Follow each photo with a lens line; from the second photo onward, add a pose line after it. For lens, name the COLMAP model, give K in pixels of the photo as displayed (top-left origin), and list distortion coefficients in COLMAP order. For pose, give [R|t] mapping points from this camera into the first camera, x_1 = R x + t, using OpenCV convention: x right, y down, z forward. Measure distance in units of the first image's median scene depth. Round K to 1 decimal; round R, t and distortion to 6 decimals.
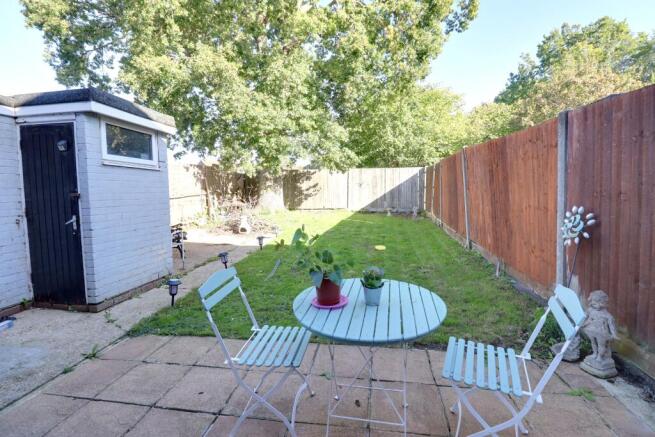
lens RADIAL K [[307.0, 0, 327.5], [0, 307.0, 218.5], [0, 0, 1]] dist [-0.001463, -0.011658]
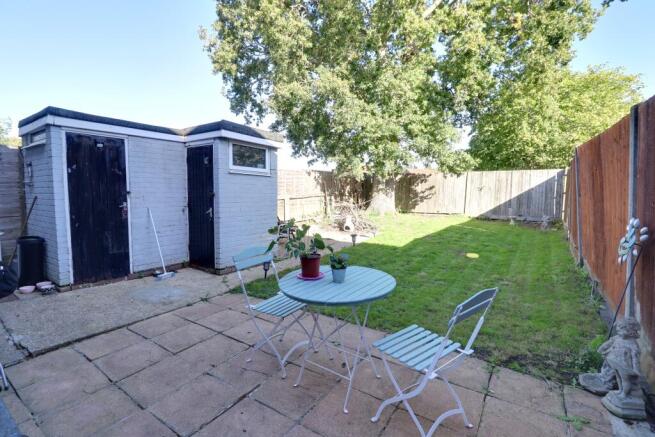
lens RADIAL K [[307.0, 0, 327.5], [0, 307.0, 218.5], [0, 0, 1]] dist [-0.001463, -0.011658]
pose [[0.899527, 0.053545, -0.433571, 0.140147], [-0.057572, 0.998334, 0.003849, 0.002231], [0.433055, 0.021499, 0.901111, -0.040905]]
